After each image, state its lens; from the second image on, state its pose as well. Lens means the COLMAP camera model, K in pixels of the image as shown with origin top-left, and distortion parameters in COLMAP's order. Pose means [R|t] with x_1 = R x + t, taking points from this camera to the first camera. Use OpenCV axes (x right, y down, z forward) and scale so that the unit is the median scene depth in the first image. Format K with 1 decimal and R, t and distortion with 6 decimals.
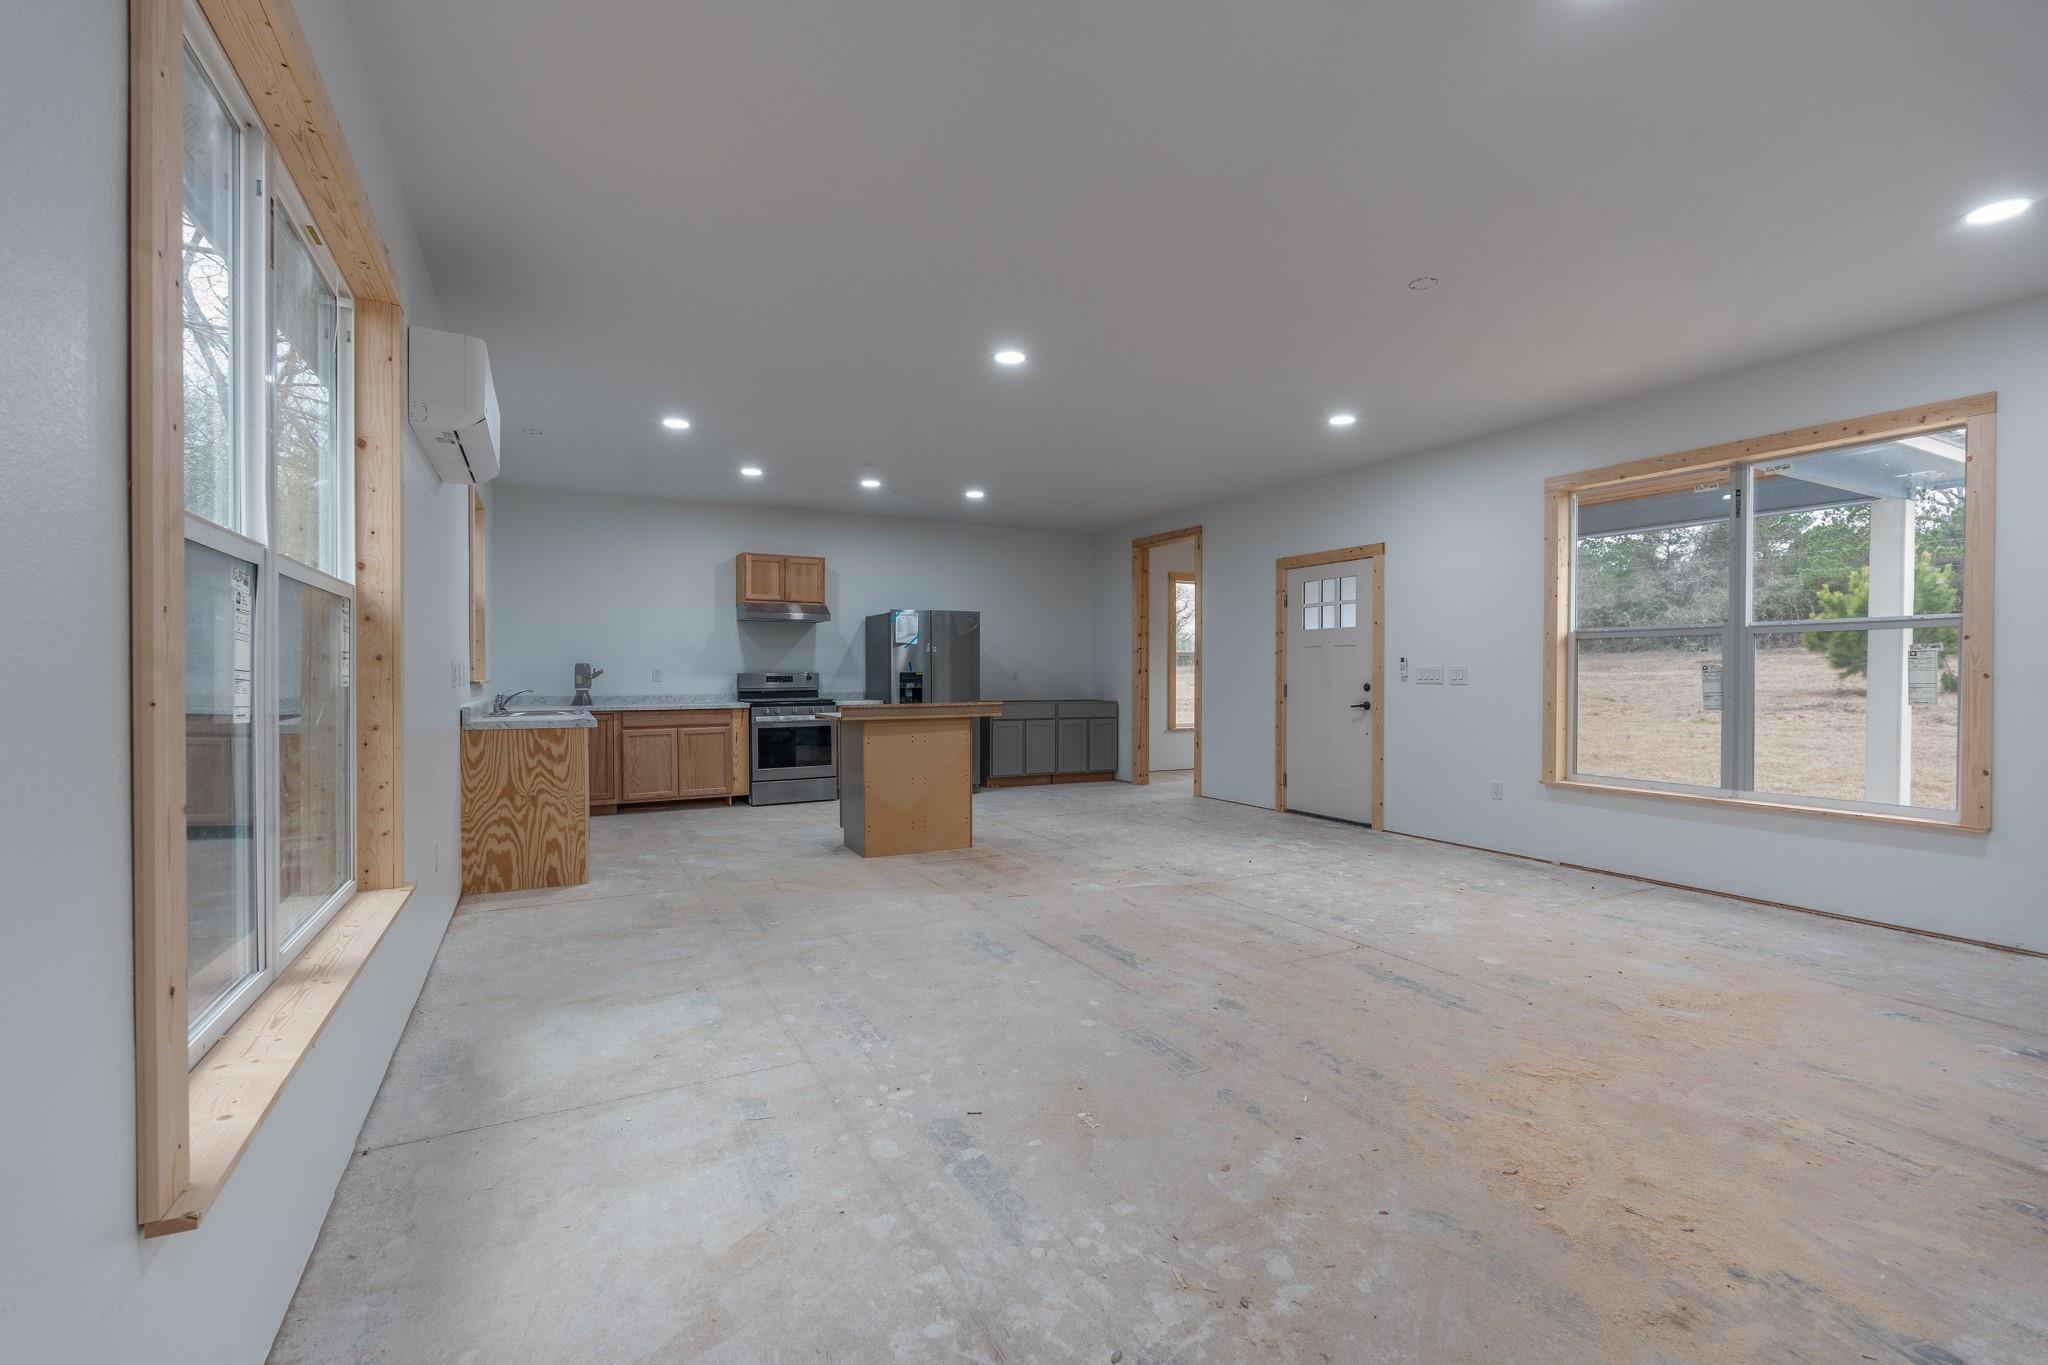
lens RADIAL K [[896.8, 0, 1026.9], [0, 896.8, 676.8], [0, 0, 1]] dist [-0.002060, 0.001344]
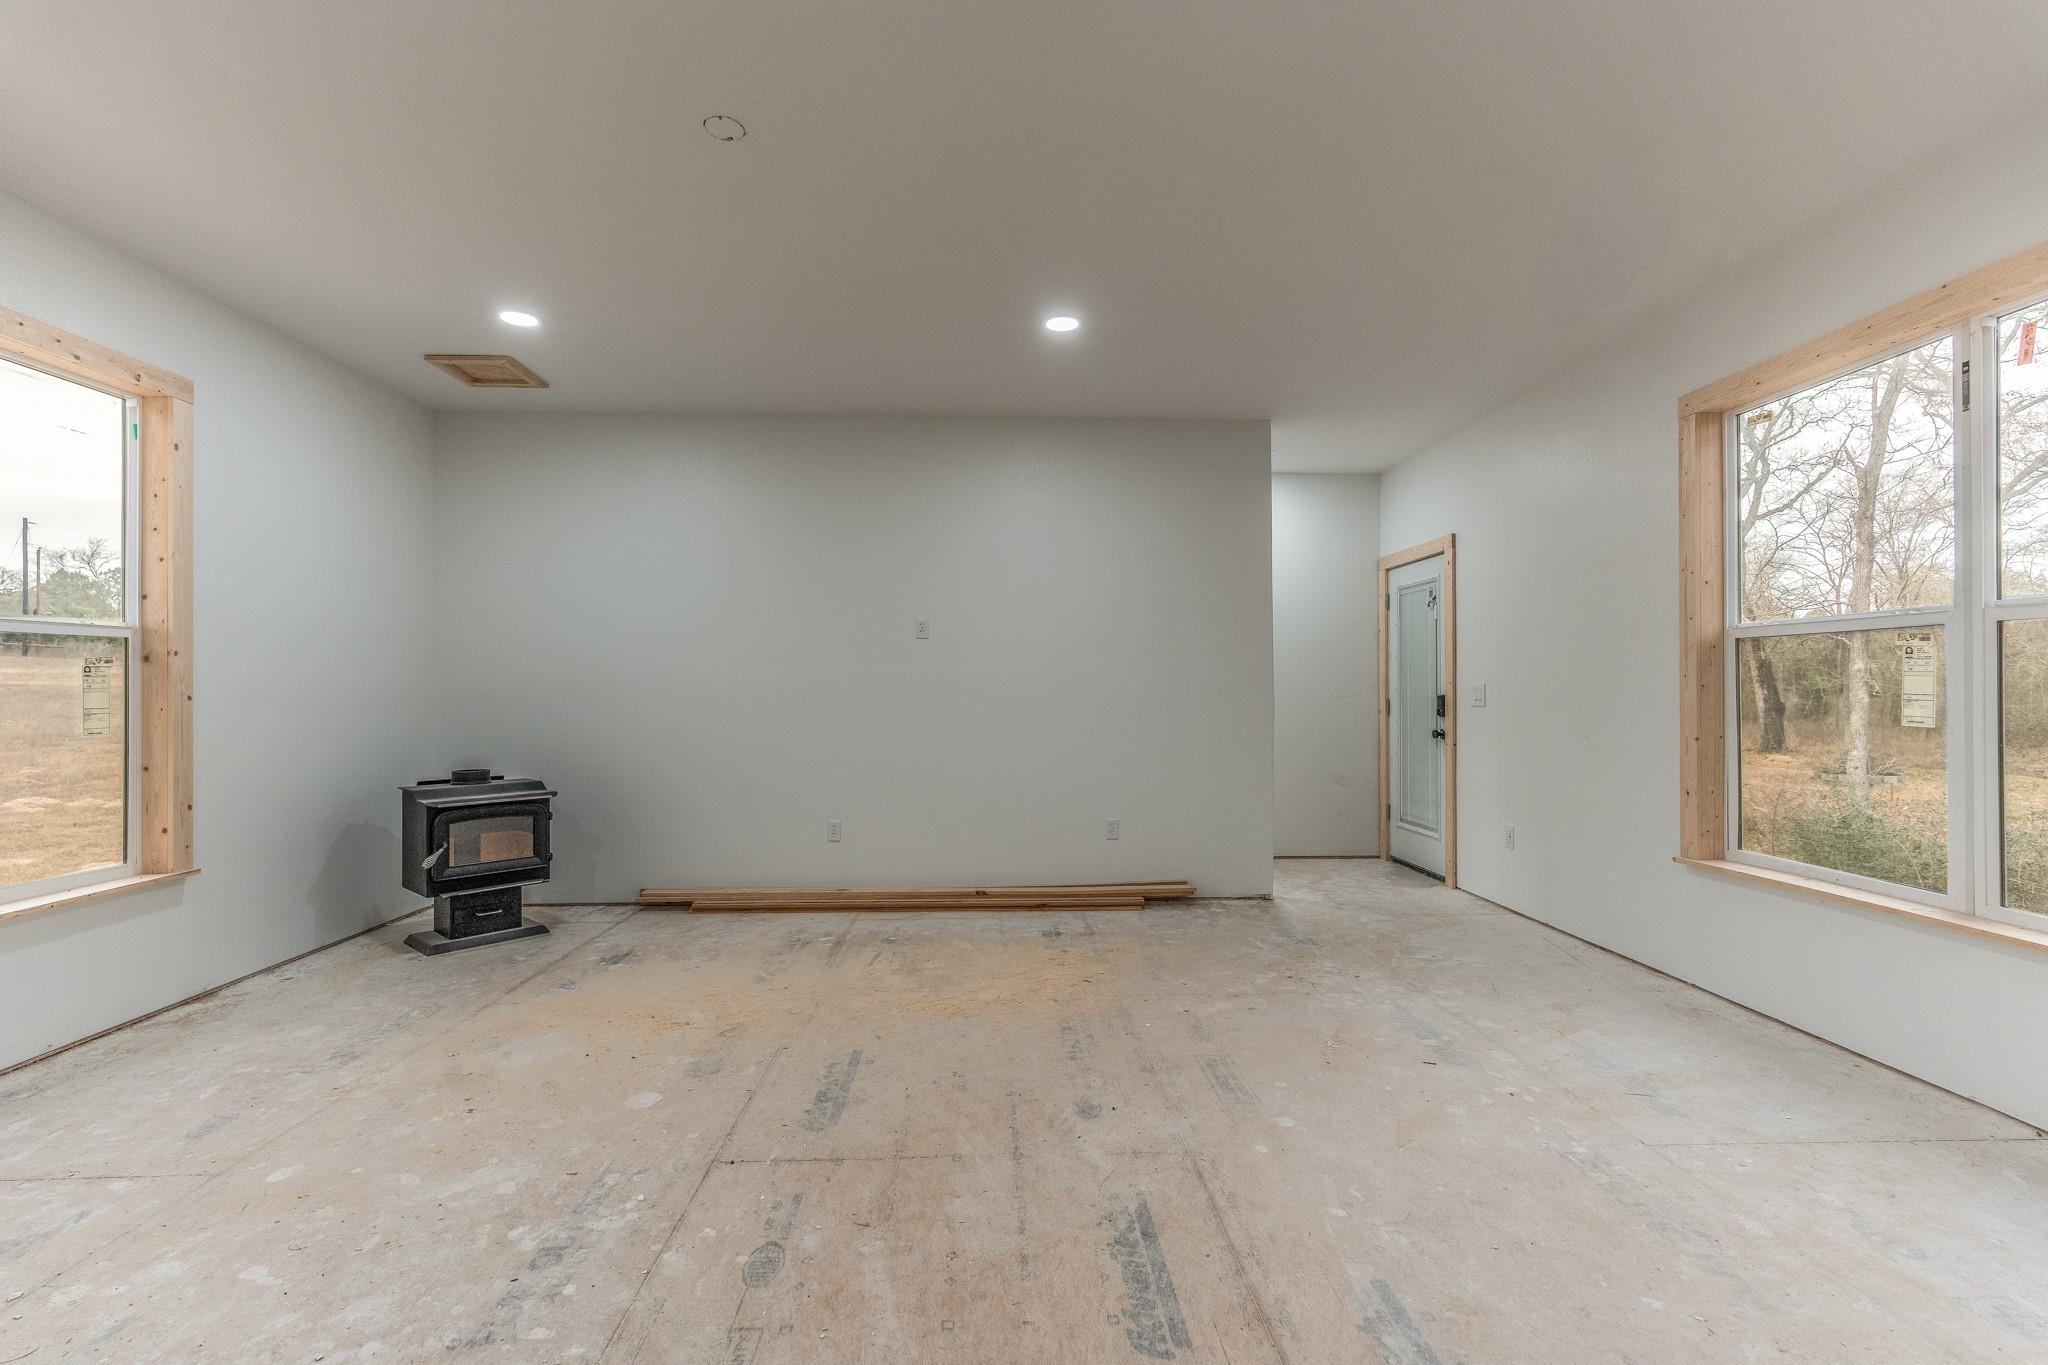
lens RADIAL K [[896.8, 0, 1023.8], [0, 896.8, 691.1], [0, 0, 1]] dist [-0.002060, 0.001344]
pose [[-0.901255, 0.000129, 0.433289, -0.046431], [0.002116, 0.999989, 0.004104, -0.007250], [-0.433284, 0.004615, -0.901245, 1.207940]]
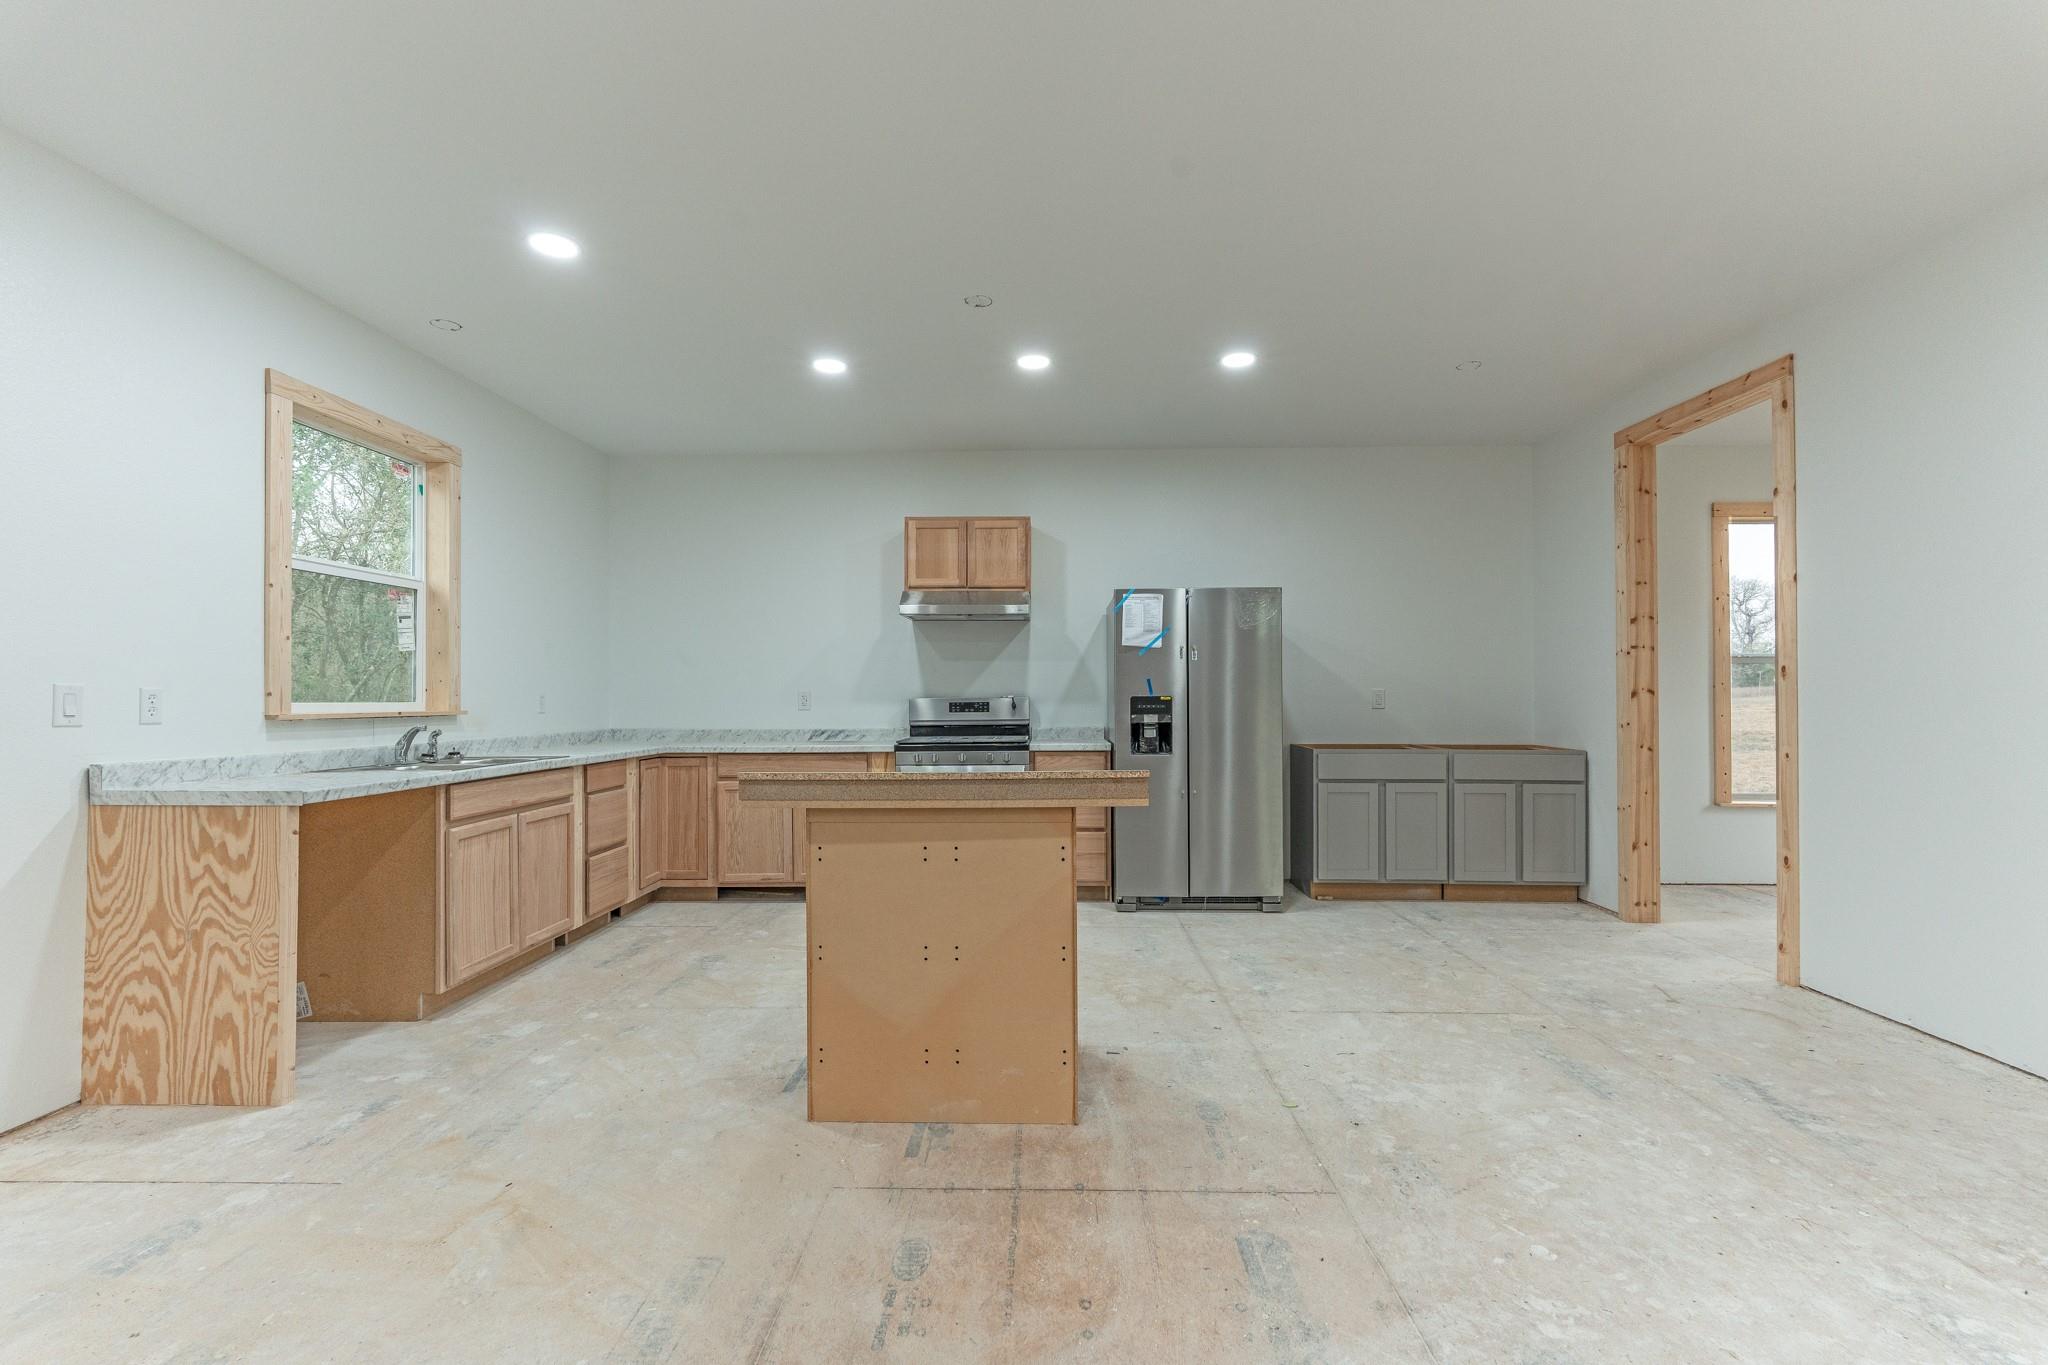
lens RADIAL K [[896.8, 0, 1023.2], [0, 896.8, 686.7], [0, 0, 1]] dist [-0.002060, 0.001344]
pose [[0.869090, -0.007315, -0.494599, 0.158262], [0.000750, 0.999909, -0.013469, -0.006680], [0.494653, 0.011335, 0.869017, 0.823836]]
